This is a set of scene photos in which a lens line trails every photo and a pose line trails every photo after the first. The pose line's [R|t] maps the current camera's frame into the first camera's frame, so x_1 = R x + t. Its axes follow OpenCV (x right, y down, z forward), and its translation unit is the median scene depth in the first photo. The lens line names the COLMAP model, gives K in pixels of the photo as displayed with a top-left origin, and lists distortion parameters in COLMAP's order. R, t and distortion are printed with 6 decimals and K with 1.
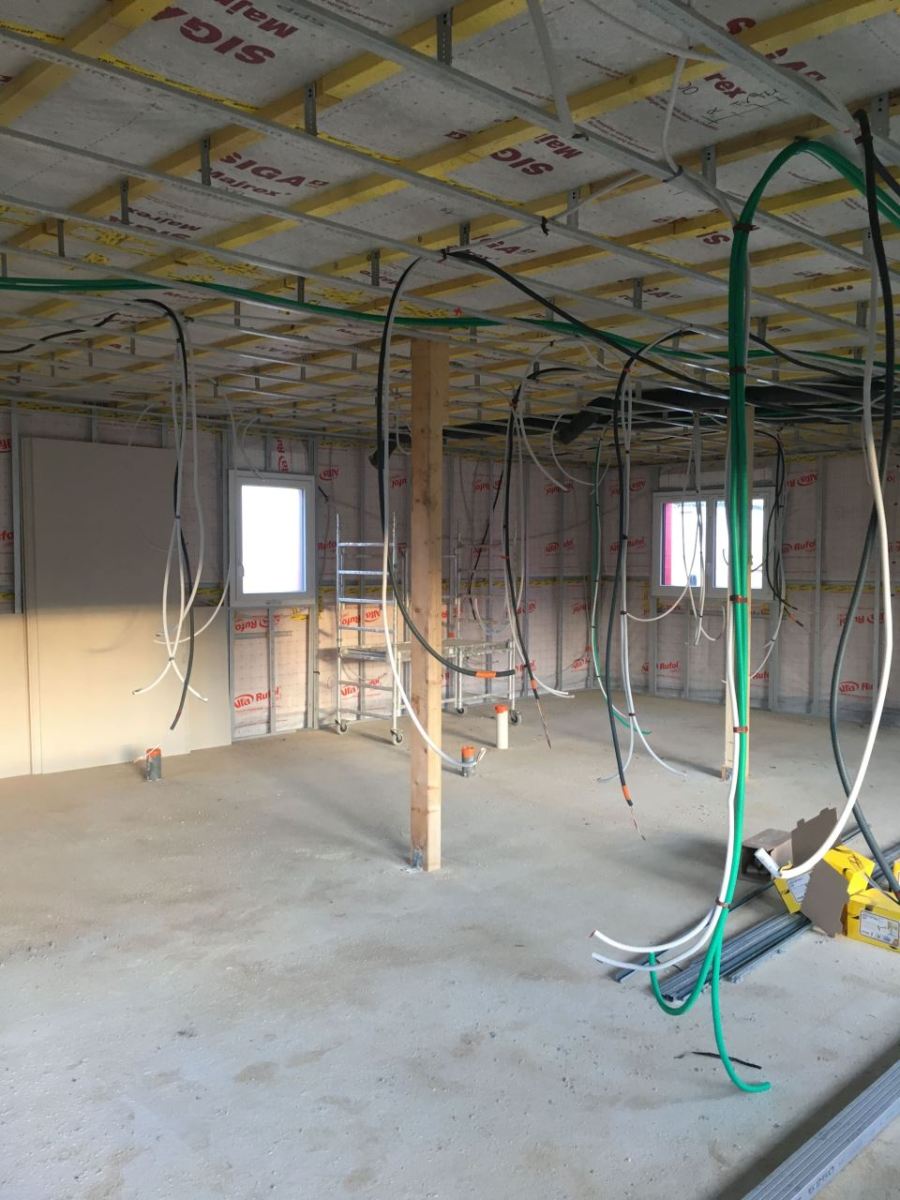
lens RADIAL K [[1033.1, 0, 449.5], [0, 1033.1, 600.4], [0, 0, 1]] dist [0.052140, -0.068468]
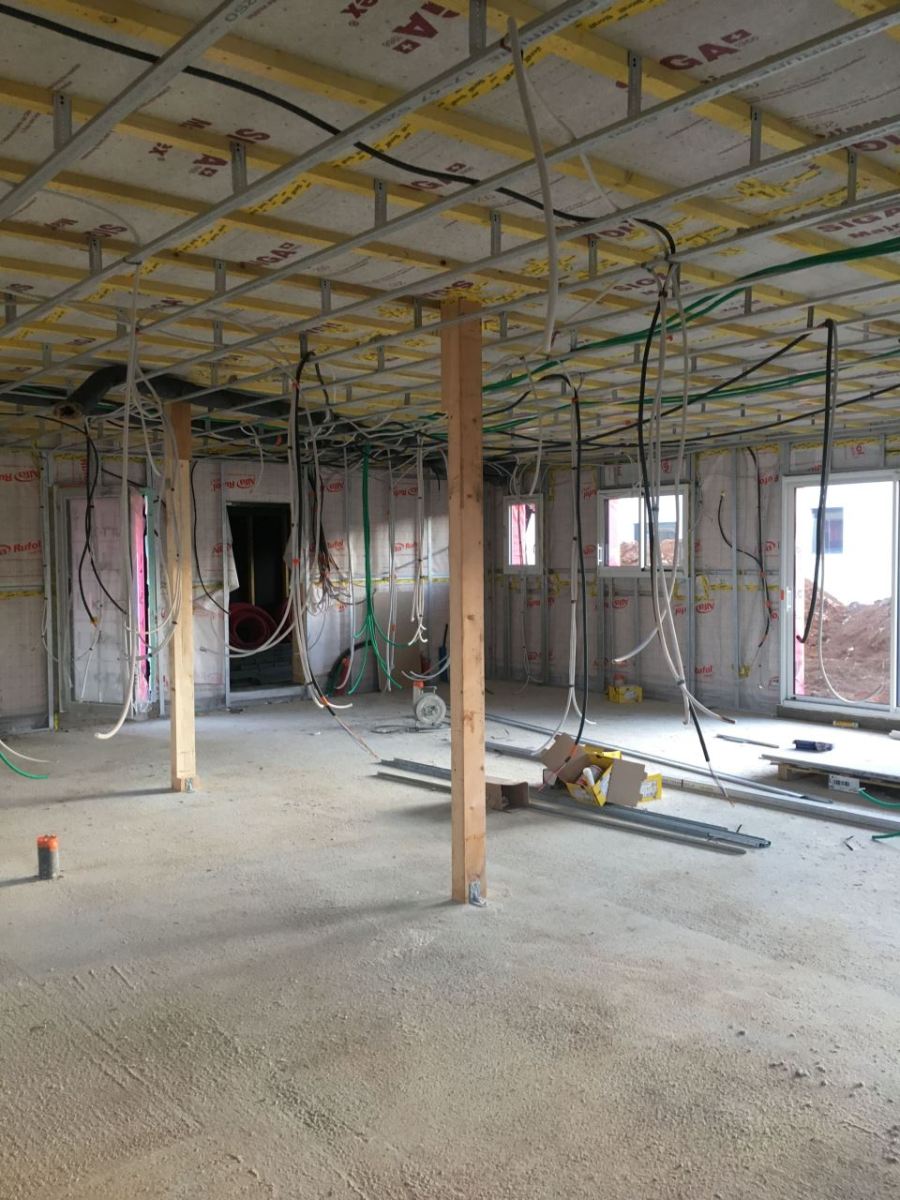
lens RADIAL K [[1033.1, 0, 449.4], [0, 1033.1, 600.0], [0, 0, 1]] dist [0.052140, -0.068468]
pose [[0.079017, -0.056638, 0.995263, -0.974504], [0.060436, 0.996820, 0.051928, -0.056003], [-0.995040, 0.056047, 0.082189, 0.984663]]
